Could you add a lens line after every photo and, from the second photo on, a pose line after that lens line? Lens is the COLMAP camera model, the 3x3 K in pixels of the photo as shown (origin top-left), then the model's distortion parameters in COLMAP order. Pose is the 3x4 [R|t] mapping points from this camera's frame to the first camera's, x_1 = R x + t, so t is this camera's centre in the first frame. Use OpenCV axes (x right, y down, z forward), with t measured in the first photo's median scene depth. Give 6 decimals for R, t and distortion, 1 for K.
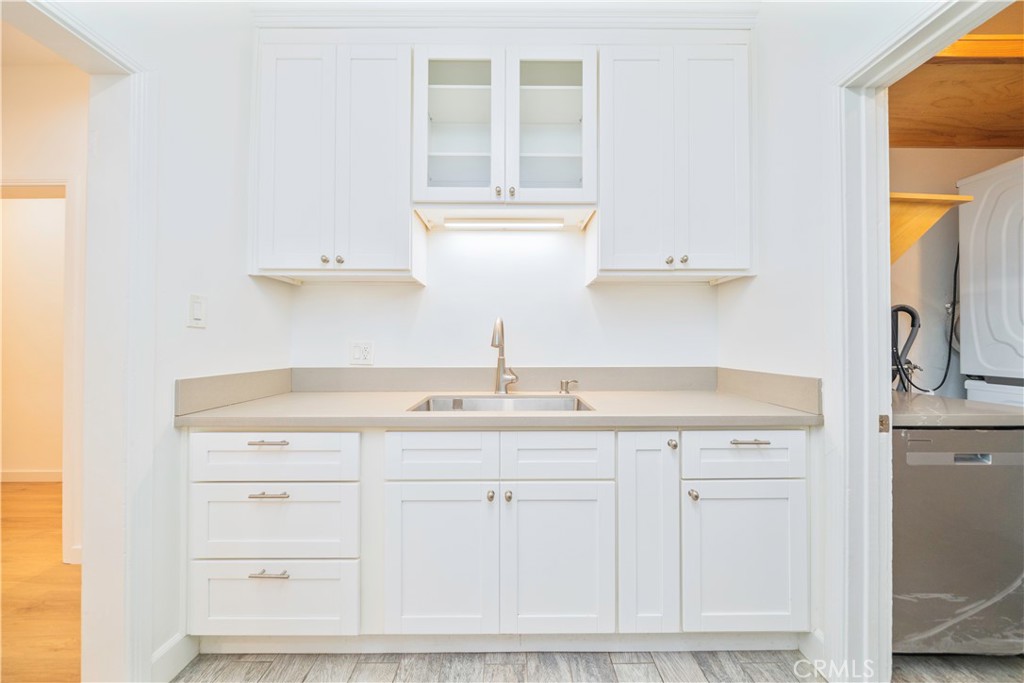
lens RADIAL K [[355.0, 0, 510.7], [0, 355.0, 339.7], [0, 0, 1]] dist [-0.001087, -0.000288]
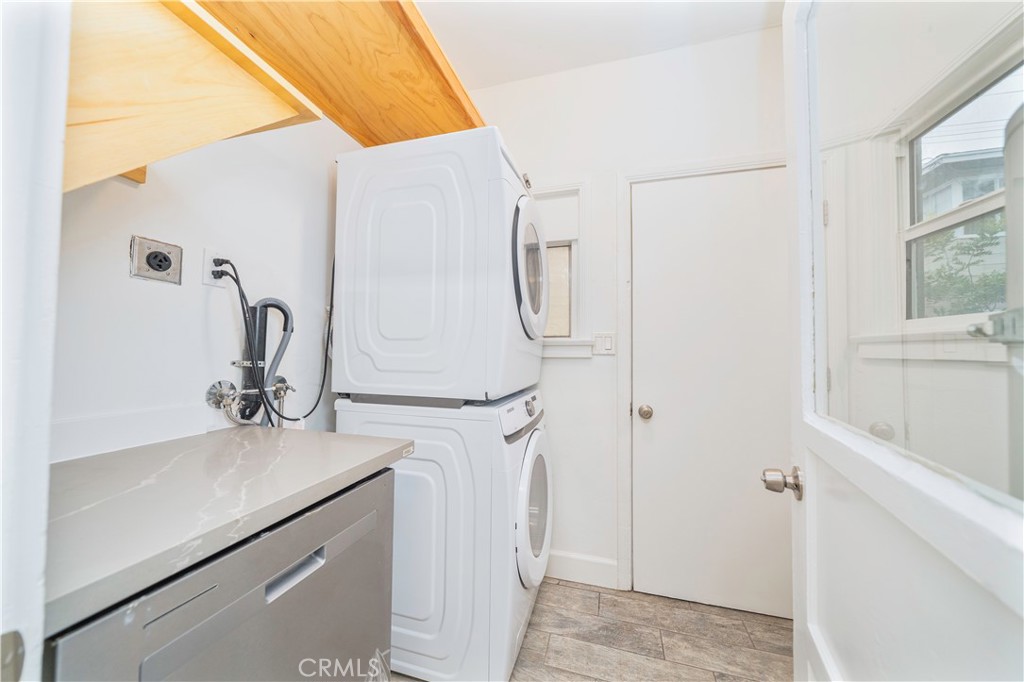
lens RADIAL K [[355.0, 0, 510.7], [0, 355.0, 339.2], [0, 0, 1]] dist [-0.001087, -0.000288]
pose [[0.290362, 0.038200, 0.956154, 0.602823], [-0.016998, 0.999251, -0.034760, -0.002624], [-0.956766, -0.006160, 0.290794, 0.372087]]
